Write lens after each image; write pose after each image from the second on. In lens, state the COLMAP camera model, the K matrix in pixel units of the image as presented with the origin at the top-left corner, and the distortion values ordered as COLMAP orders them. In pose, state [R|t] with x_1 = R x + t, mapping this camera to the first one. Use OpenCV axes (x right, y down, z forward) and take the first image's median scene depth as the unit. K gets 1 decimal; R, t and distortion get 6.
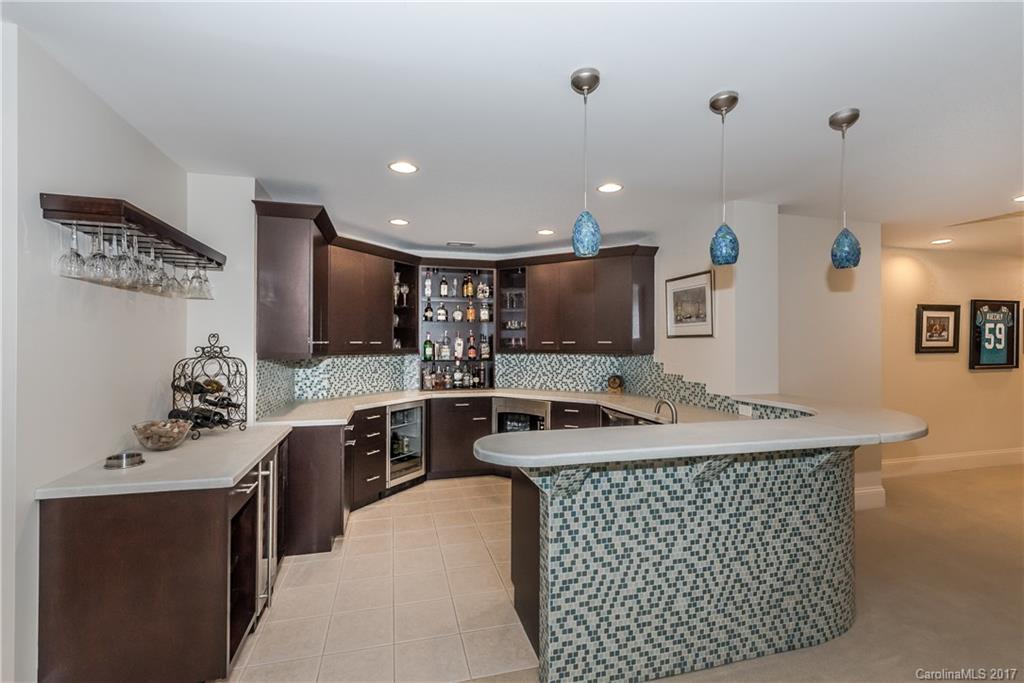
lens RADIAL K [[450.4, 0, 513.4], [0, 450.4, 340.0], [0, 0, 1]] dist [0.000315, -0.000060]
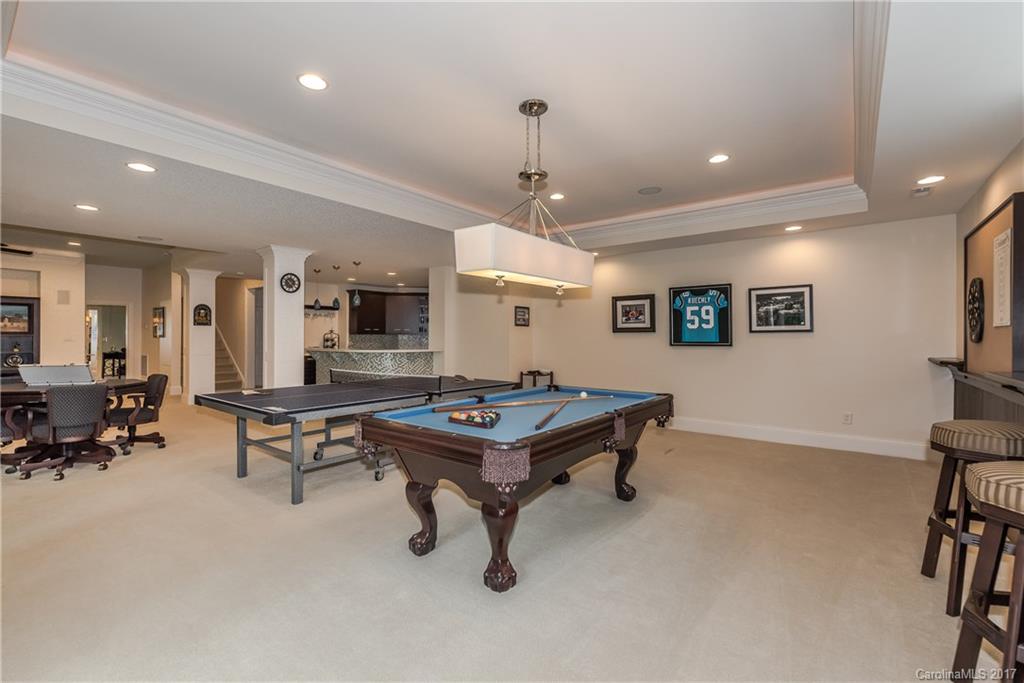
lens RADIAL K [[450.4, 0, 513.4], [0, 450.4, 340.0], [0, 0, 1]] dist [0.000315, -0.000060]
pose [[0.606458, 0.002091, -0.795113, 1.795978], [0.001833, 0.999990, 0.004028, 0.045841], [0.795114, -0.003900, 0.606448, -0.068579]]
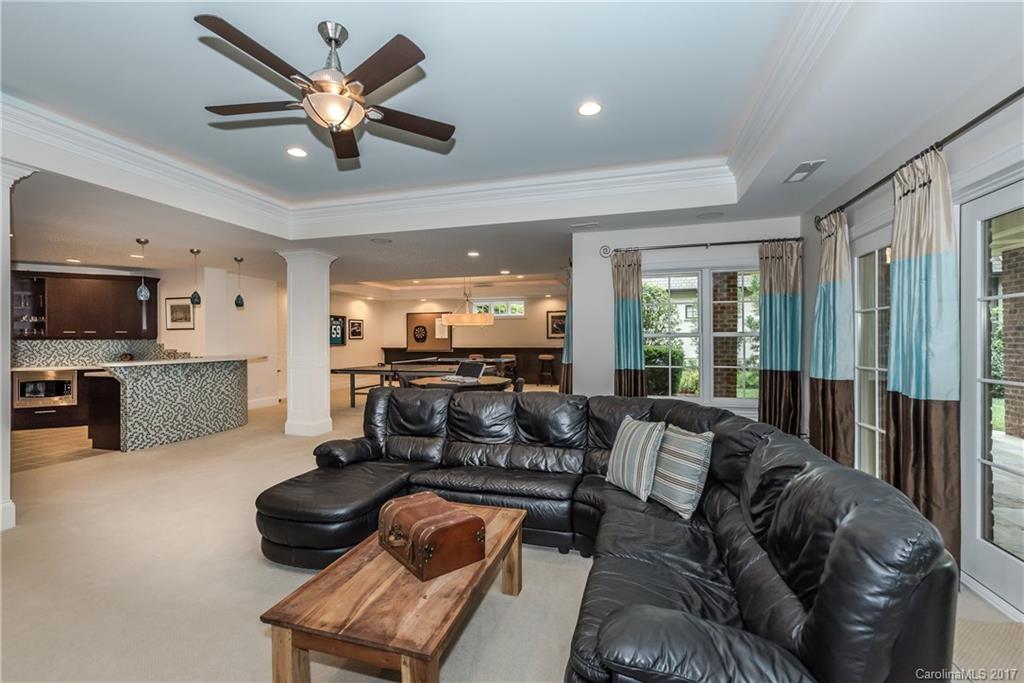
lens RADIAL K [[450.4, 0, 513.4], [0, 450.4, 340.0], [0, 0, 1]] dist [0.000315, -0.000060]
pose [[0.524058, -0.004713, 0.851670, -0.410949], [-0.000608, 0.999982, 0.005908, 0.021598], [-0.851682, -0.003614, 0.524046, -0.995450]]
